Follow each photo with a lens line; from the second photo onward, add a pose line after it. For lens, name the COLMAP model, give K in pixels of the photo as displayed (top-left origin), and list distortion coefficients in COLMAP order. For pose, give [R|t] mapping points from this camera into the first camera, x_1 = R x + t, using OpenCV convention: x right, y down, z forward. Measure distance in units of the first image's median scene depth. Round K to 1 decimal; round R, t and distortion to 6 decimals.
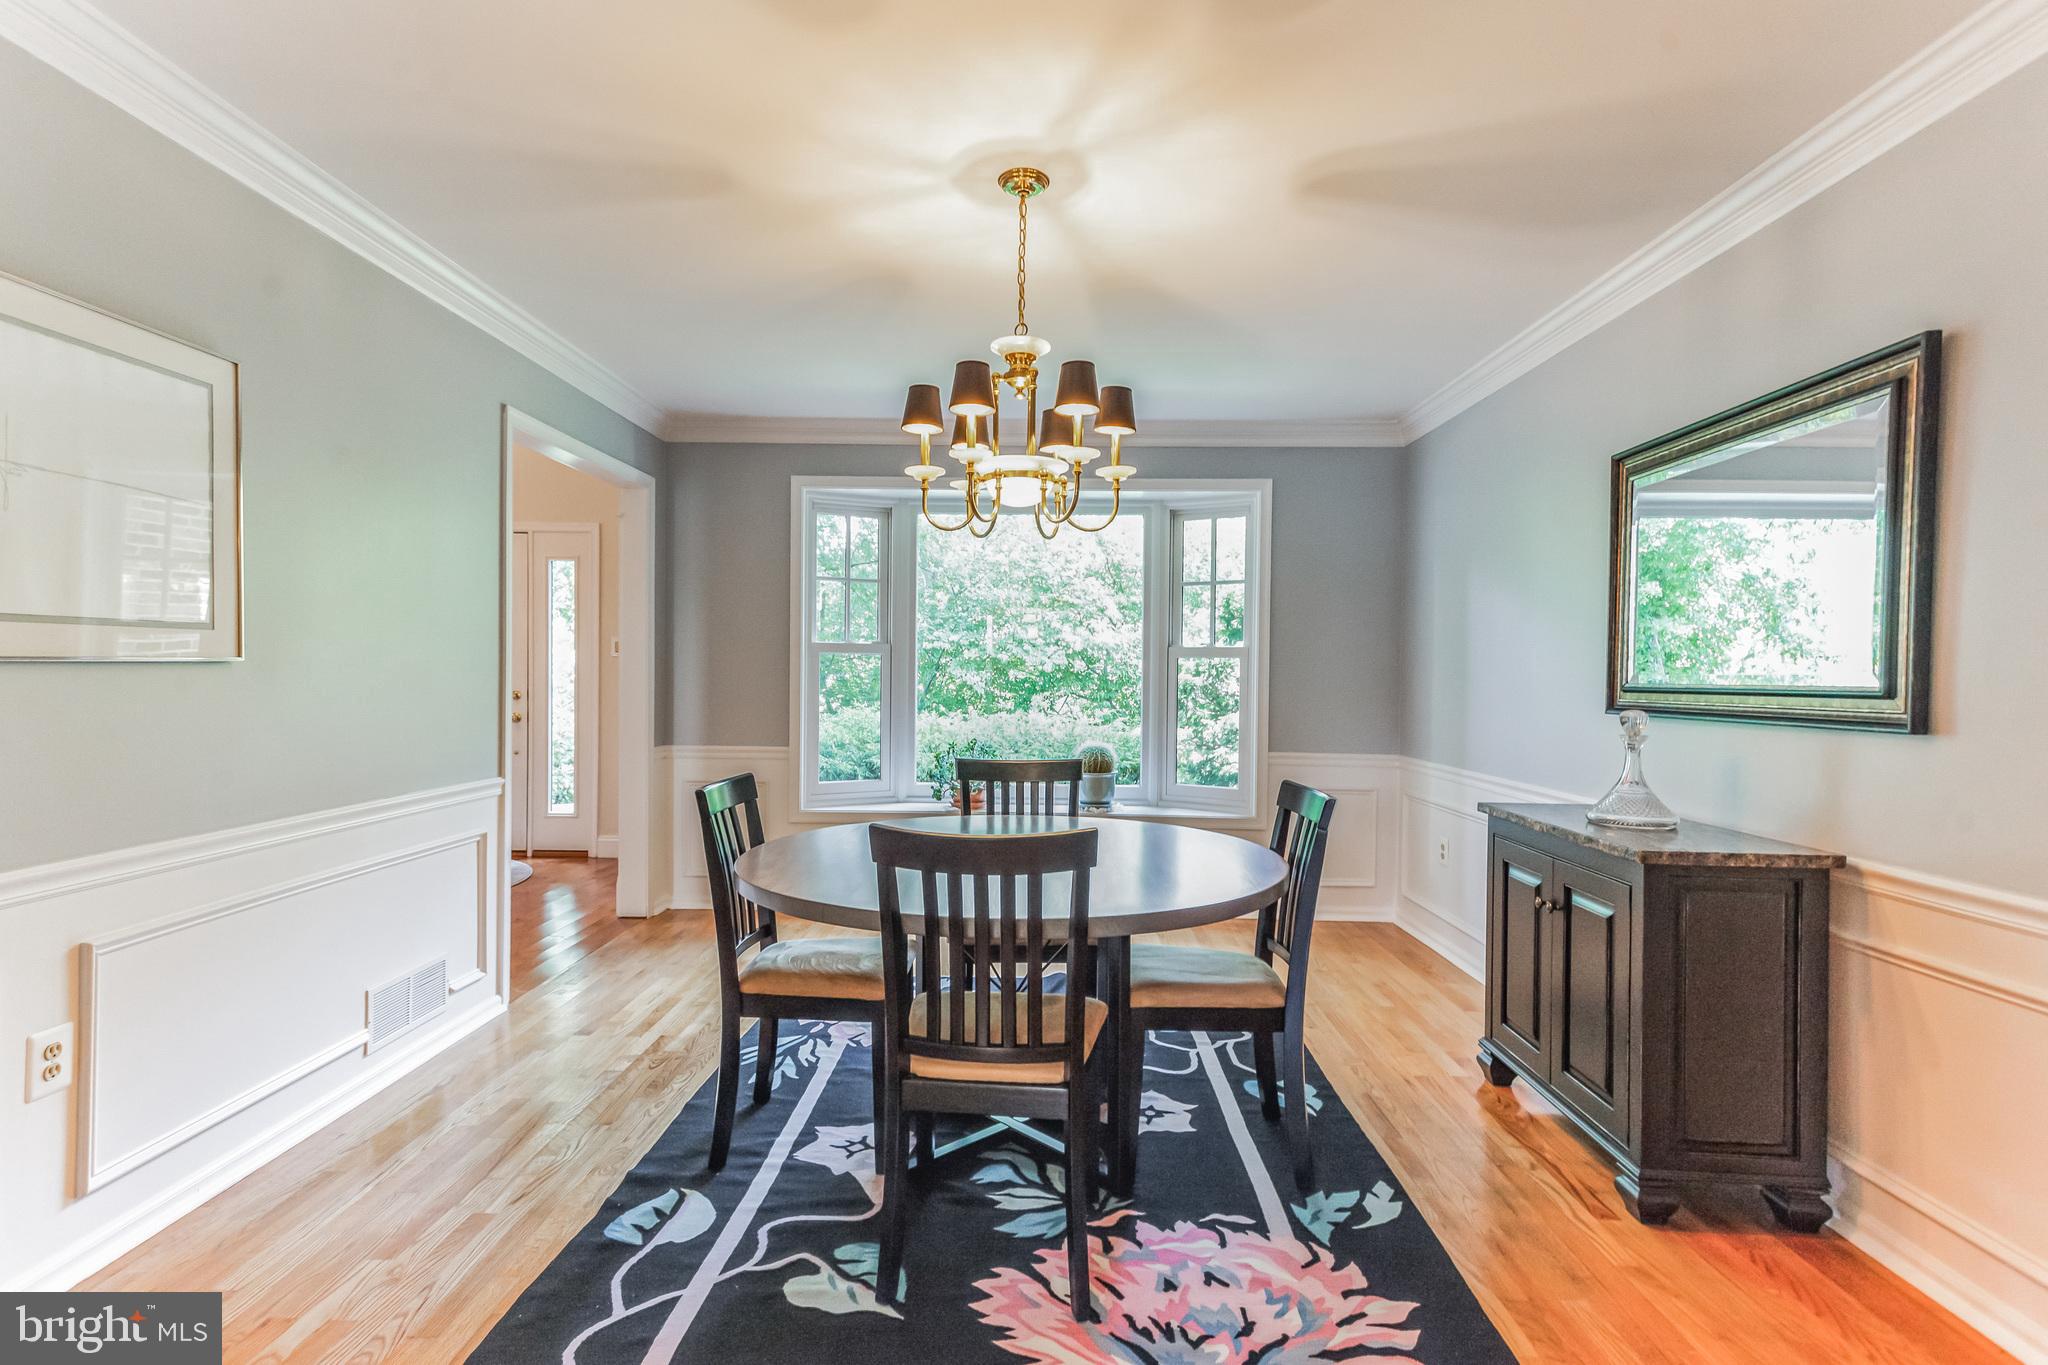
lens RADIAL K [[998.7, 0, 1015.3], [0, 998.7, 687.6], [0, 0, 1]] dist [0.028966, 0.000374]
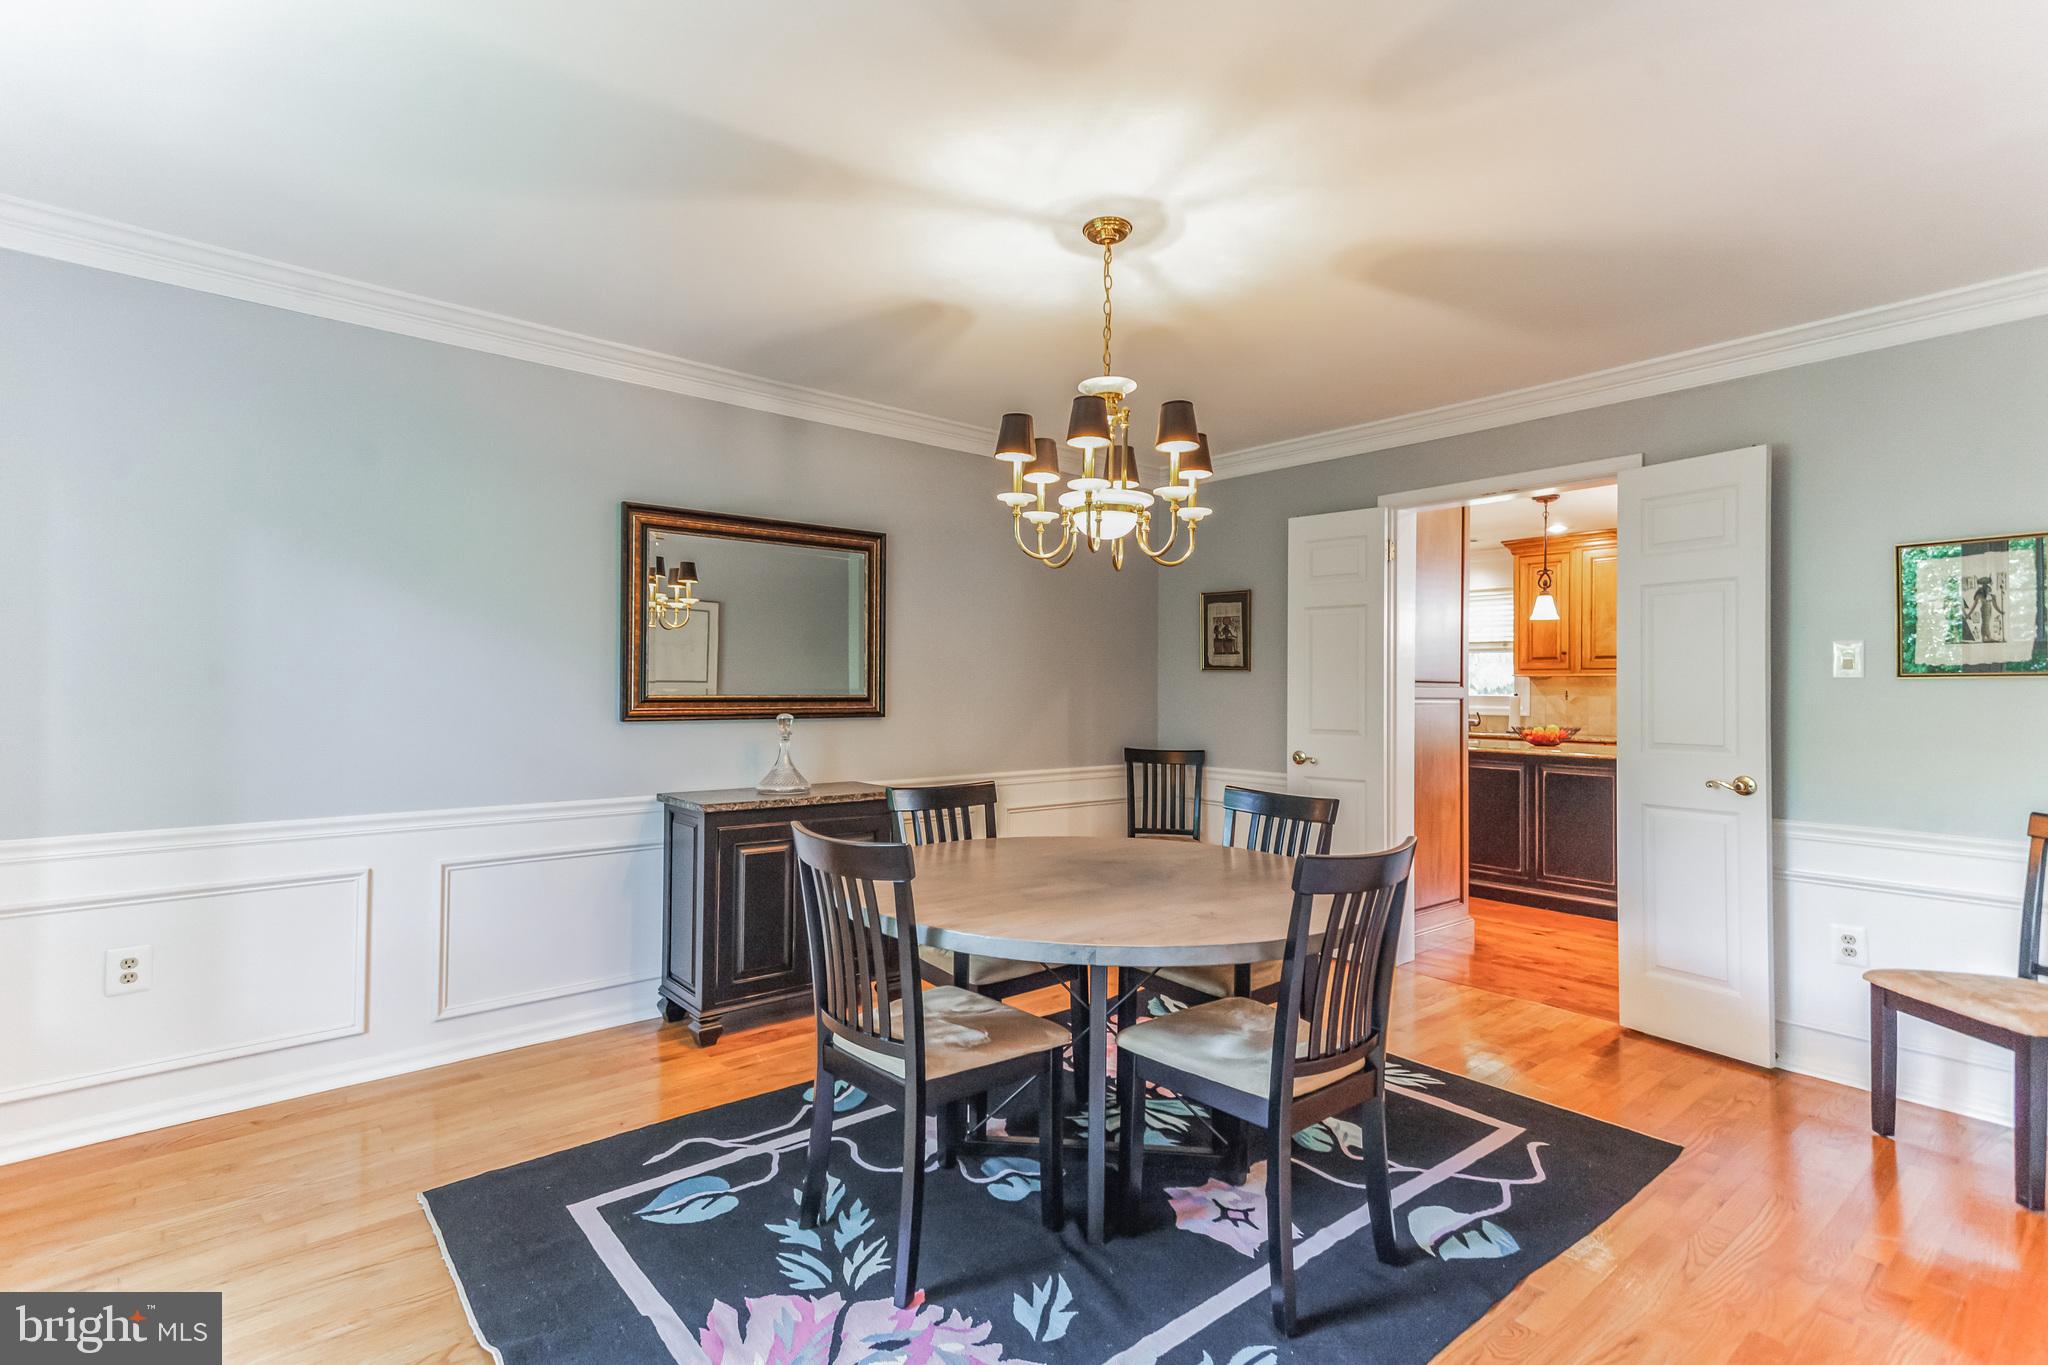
lens RADIAL K [[983.0, 0, 998.6], [0, 983.0, 689.7], [0, 0, 1]] dist [0.059217, 0.000063]
pose [[-0.650296, -0.021330, 0.759381, -0.810422], [-0.005631, 0.999714, 0.023258, -0.060768], [-0.759660, 0.010849, -0.650230, 2.009190]]
